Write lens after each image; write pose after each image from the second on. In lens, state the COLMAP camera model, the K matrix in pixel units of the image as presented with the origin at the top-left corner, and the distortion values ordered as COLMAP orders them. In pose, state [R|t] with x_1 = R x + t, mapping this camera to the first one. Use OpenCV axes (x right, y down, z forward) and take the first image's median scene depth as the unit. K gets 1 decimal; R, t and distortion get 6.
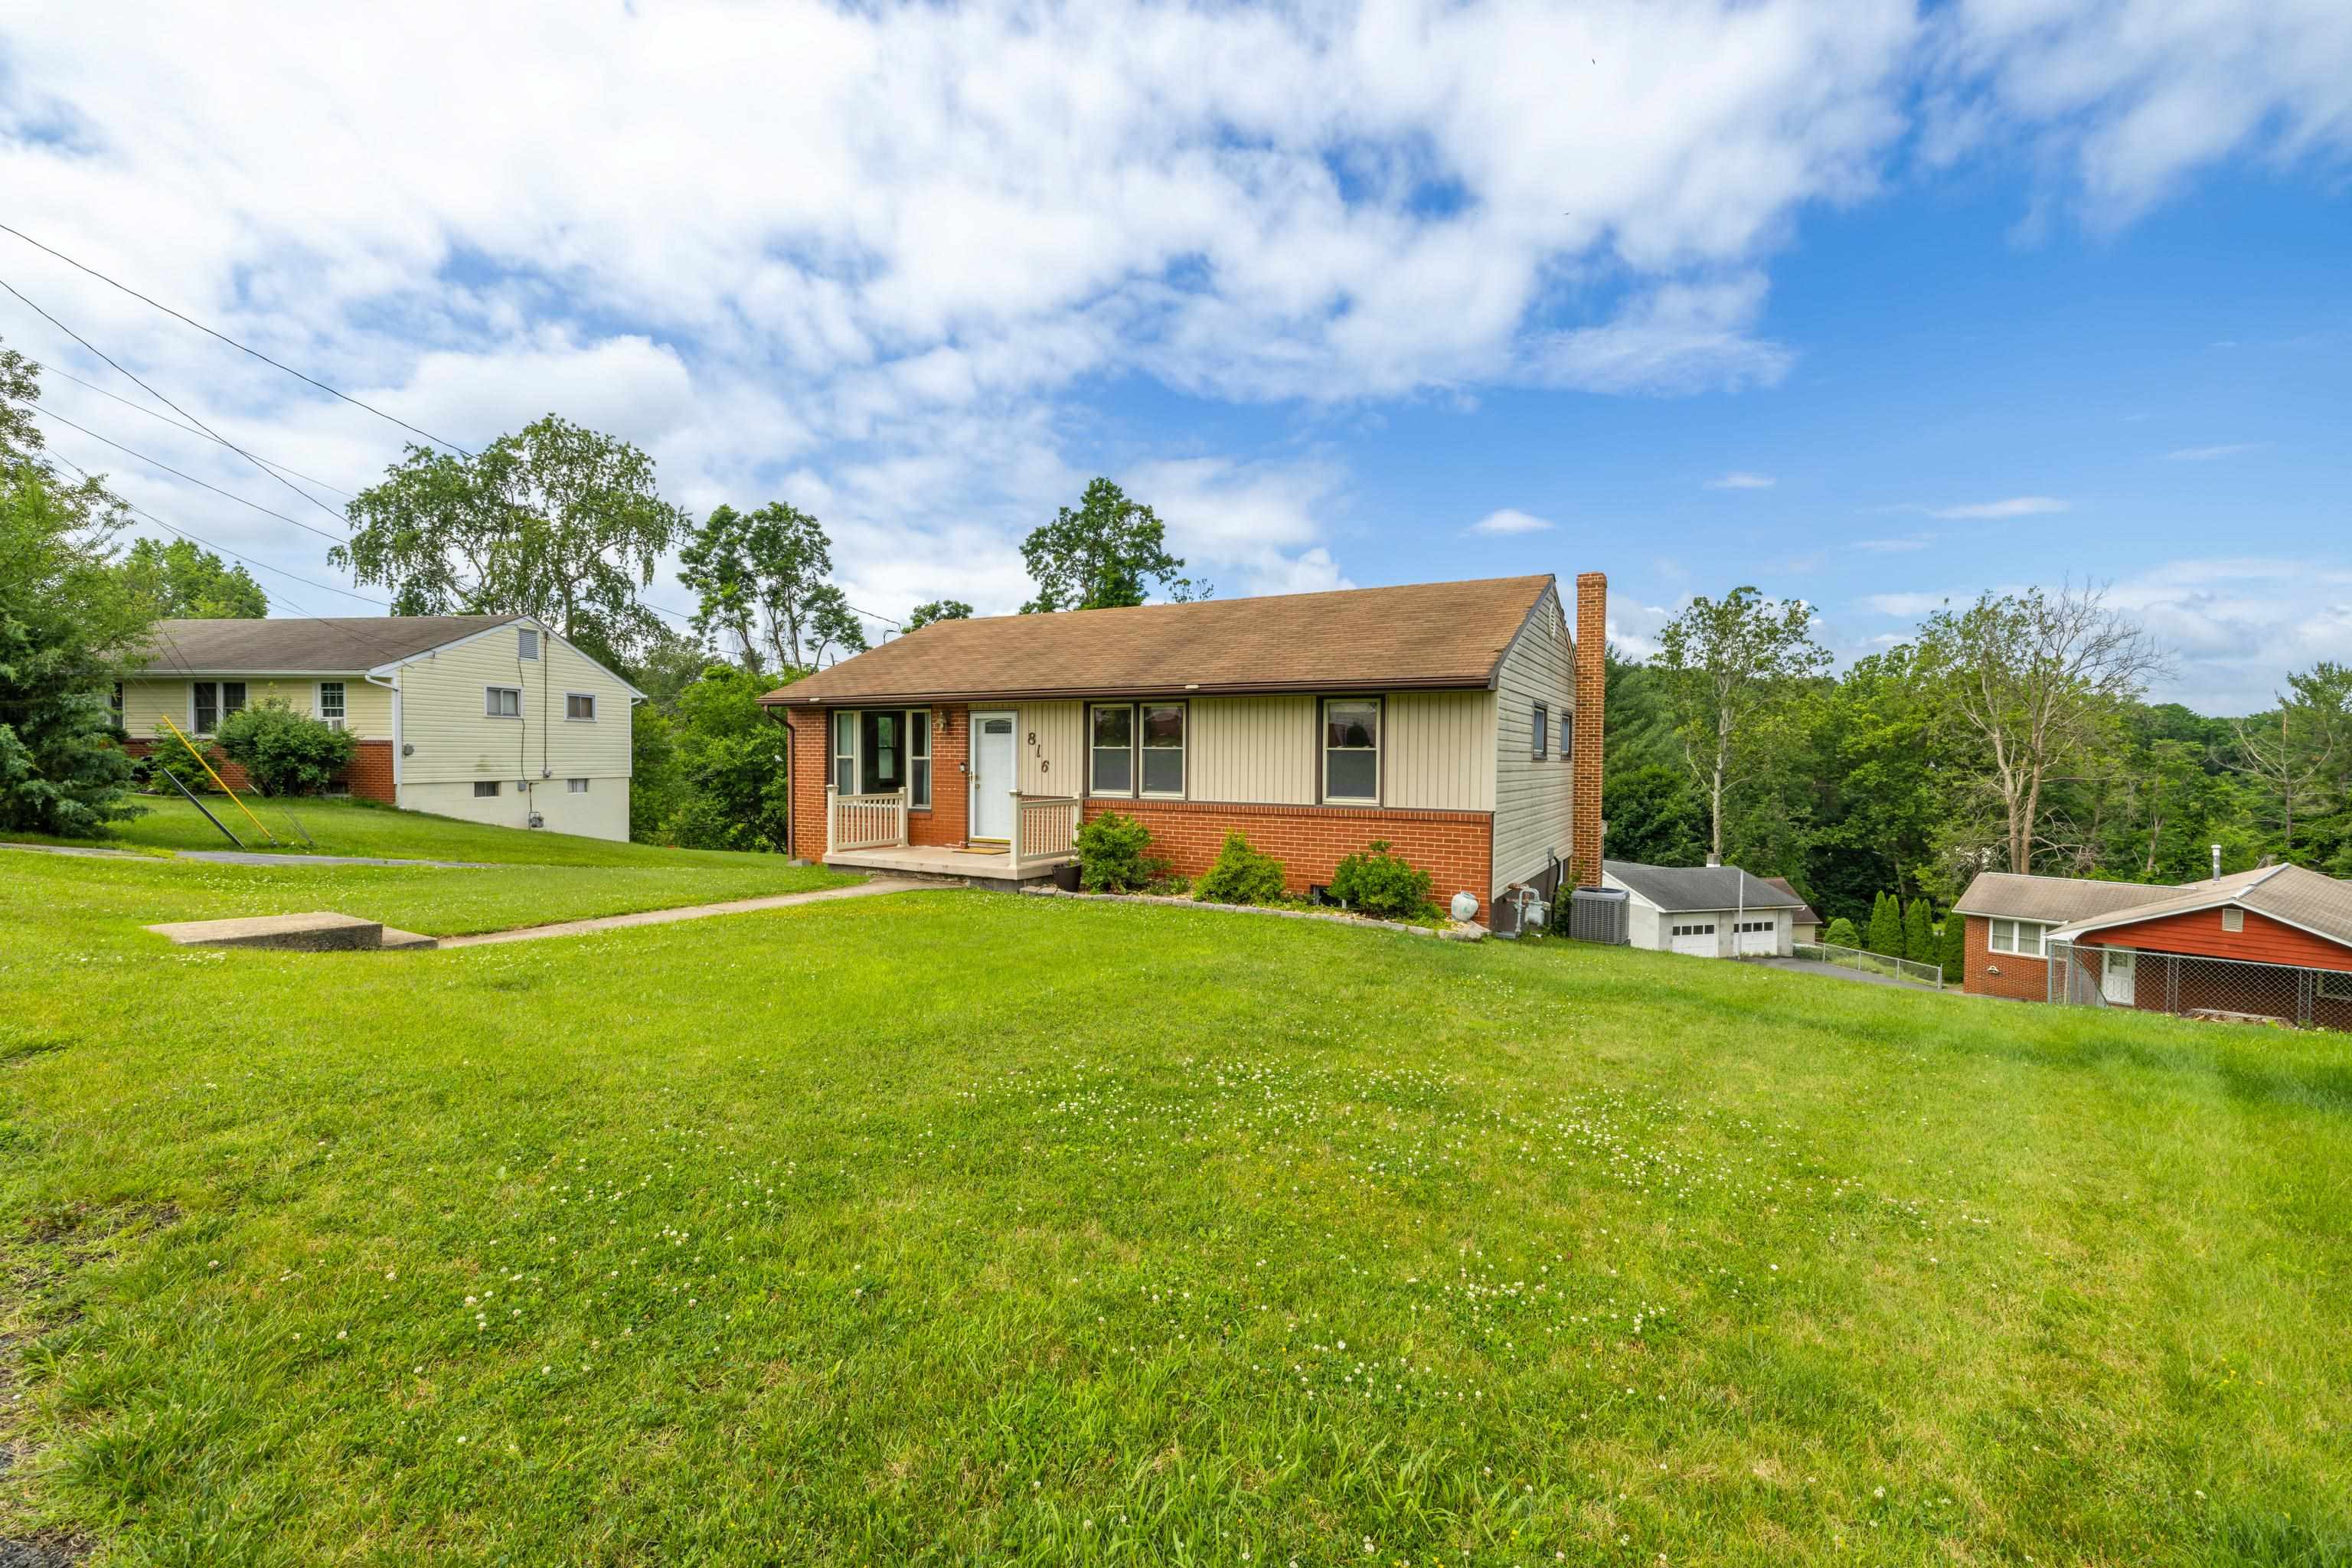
lens RADIAL K [[993.1, 0, 1170.0], [0, 993.1, 784.4], [0, 0, 1]] dist [0.000193, -0.000359]
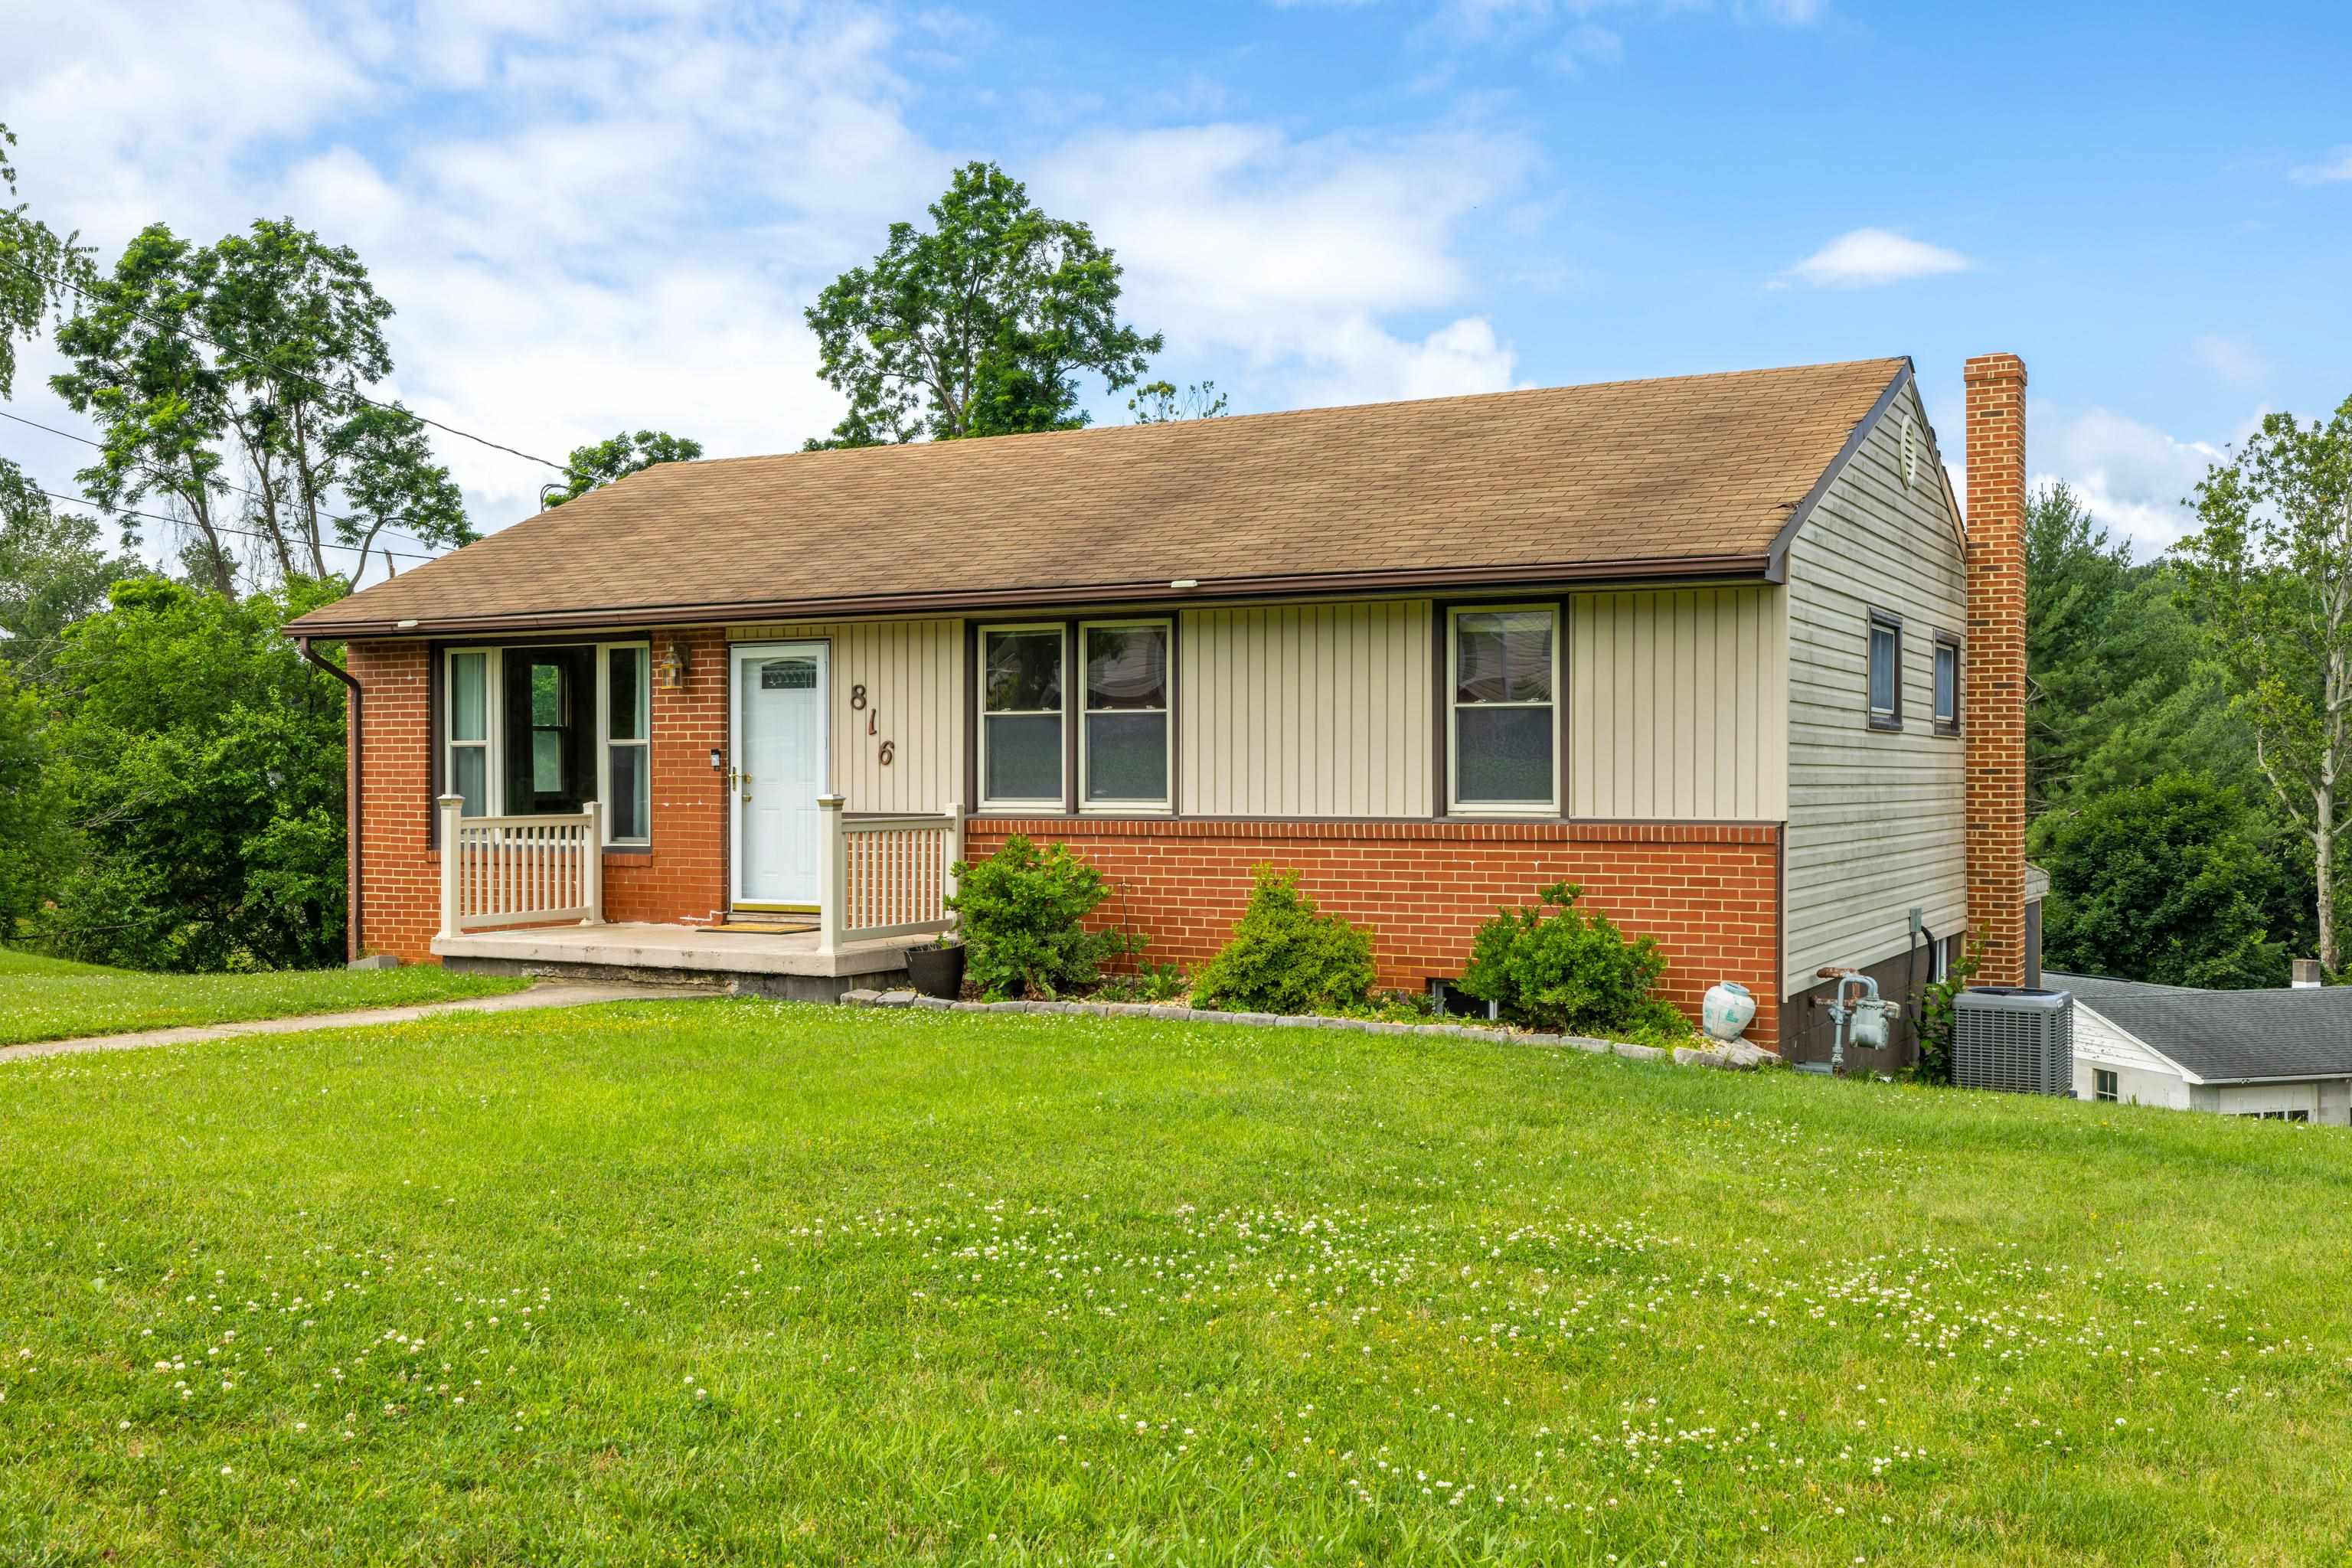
lens RADIAL K [[2287.2, 0, 1176.2], [0, 2287.2, 791.4], [0, 0, 1]] dist [-0.001017, 0.000000]
pose [[0.999783, -0.009302, 0.018658, -0.003767], [0.009853, 0.999510, -0.029700, 0.033458], [-0.018372, 0.029877, 0.999385, -0.122584]]
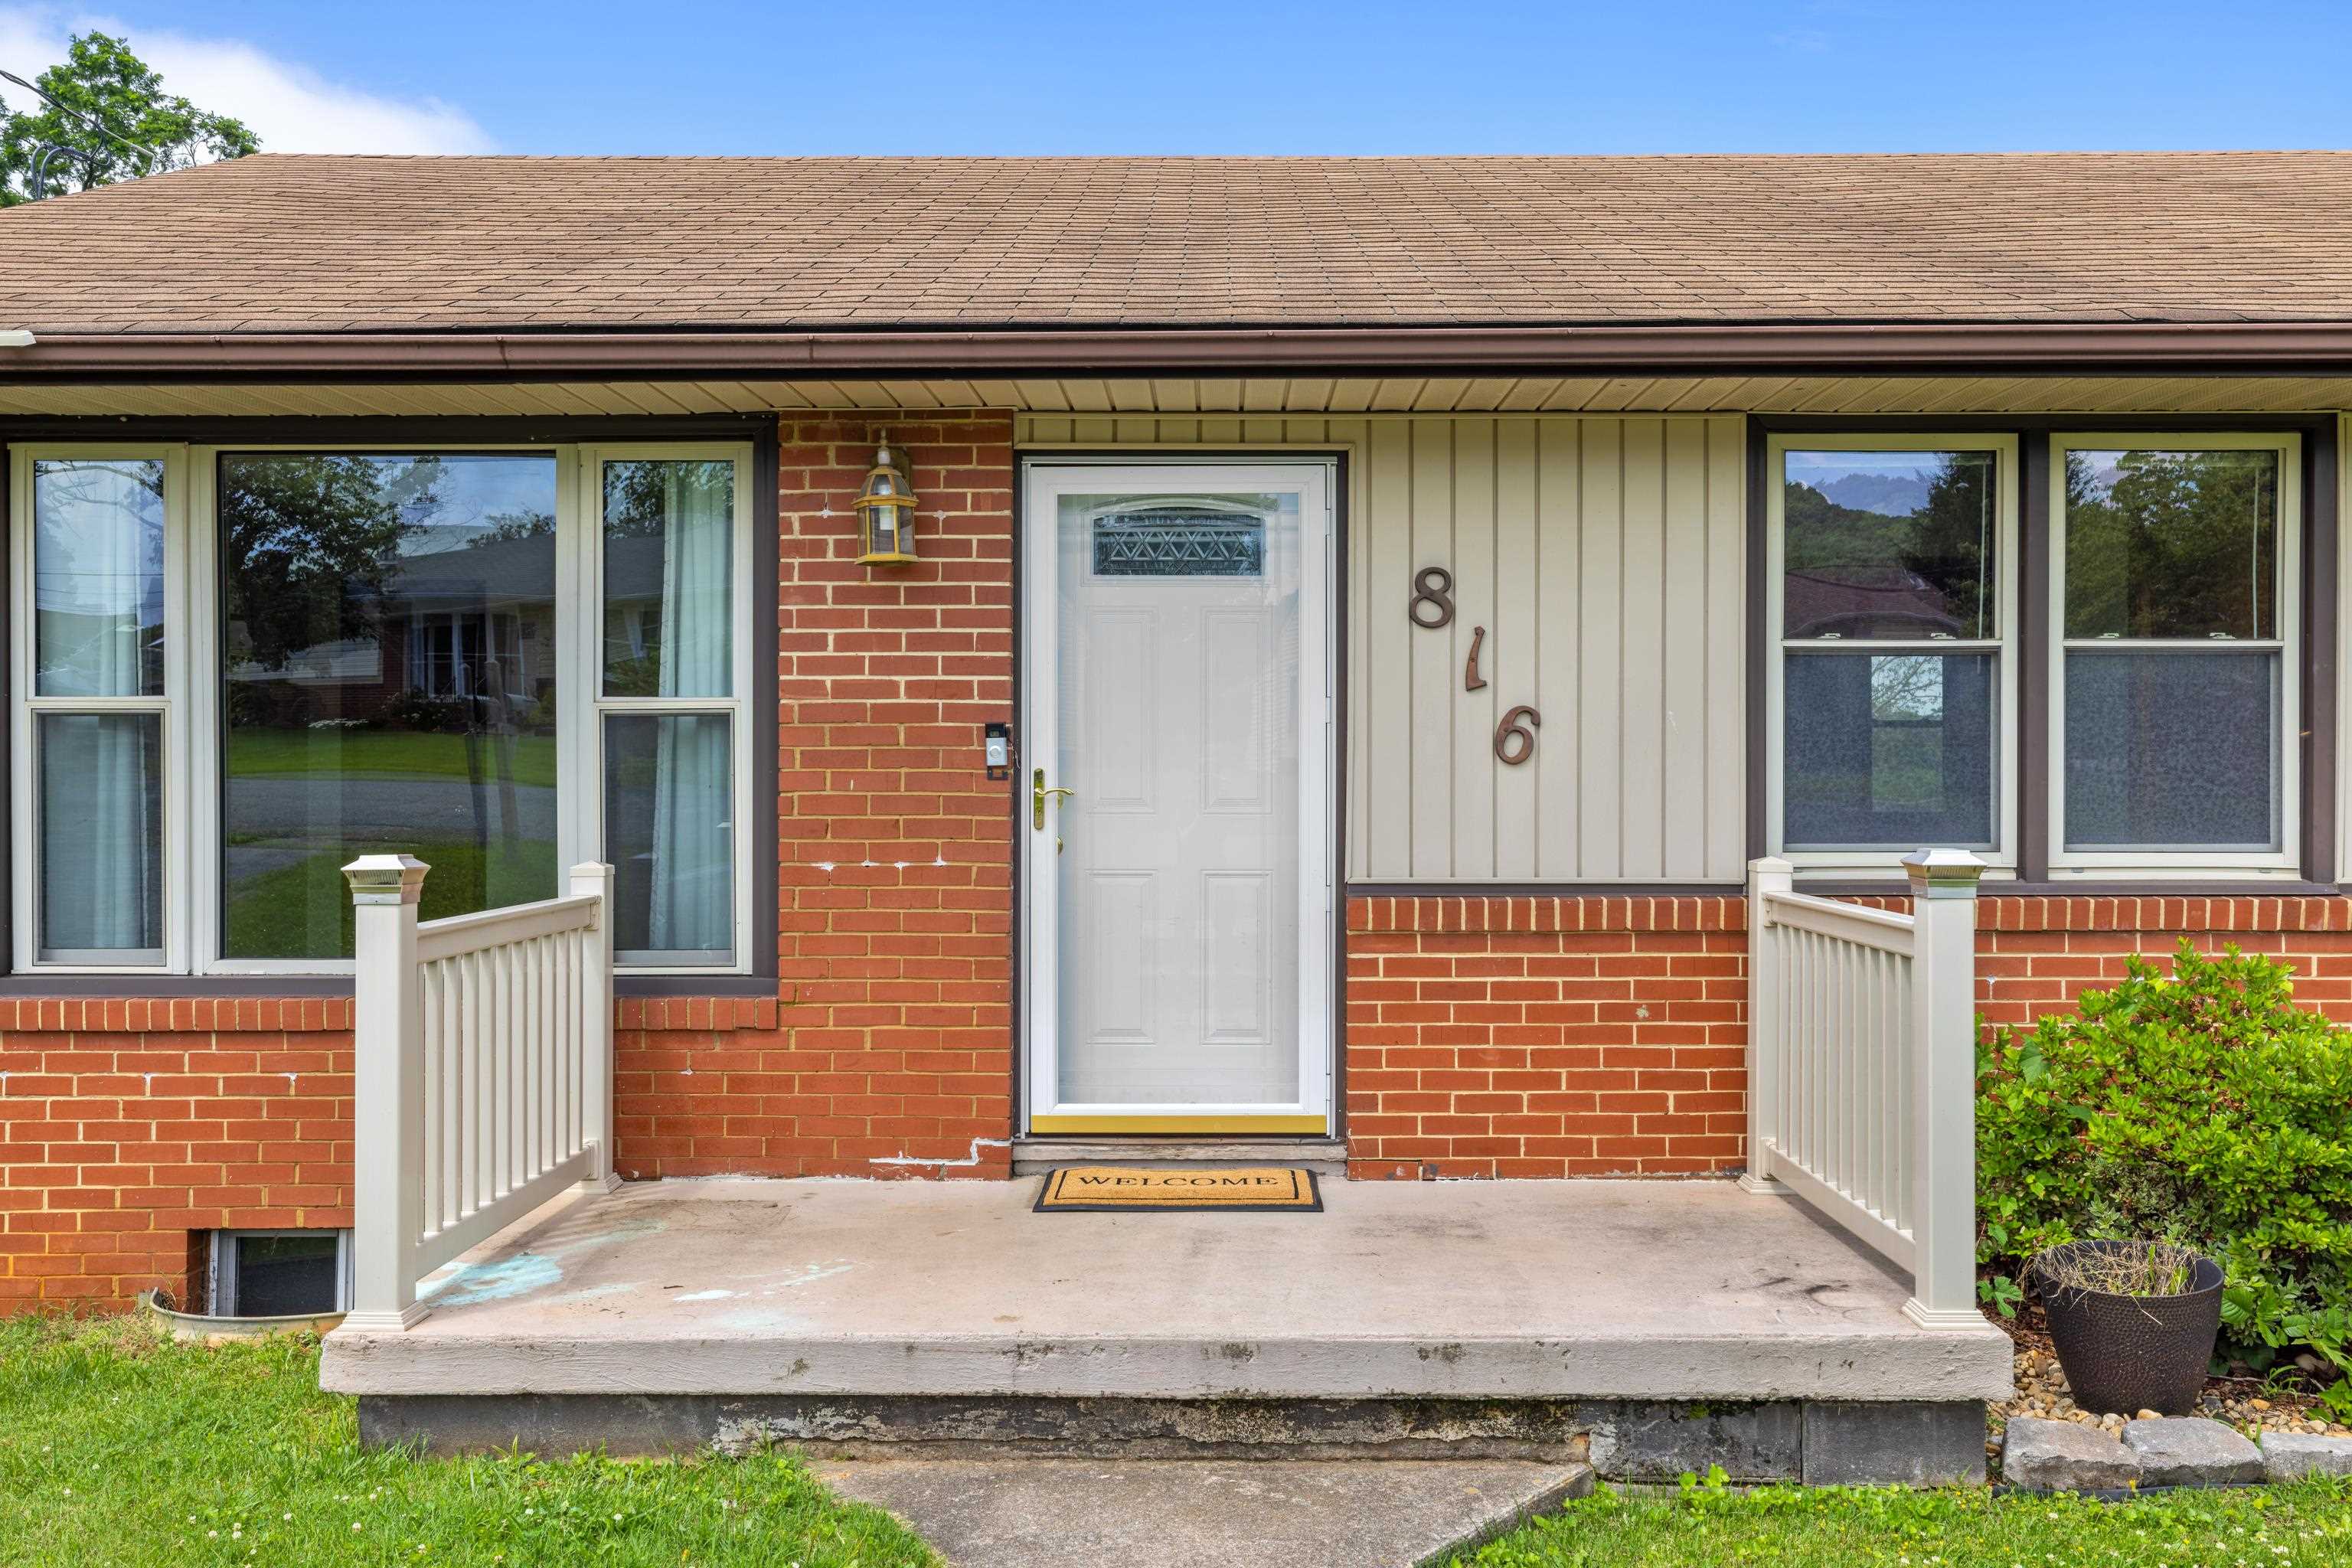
lens RADIAL K [[1994.5, 0, 1171.8], [0, 1994.5, 777.5], [0, 0, 1]] dist [-0.018690, -0.010085]
pose [[0.863894, -0.007004, 0.503625, -0.360484], [0.025025, 0.999265, -0.029030, 0.000422], [-0.503052, 0.037682, 0.863434, 0.636007]]
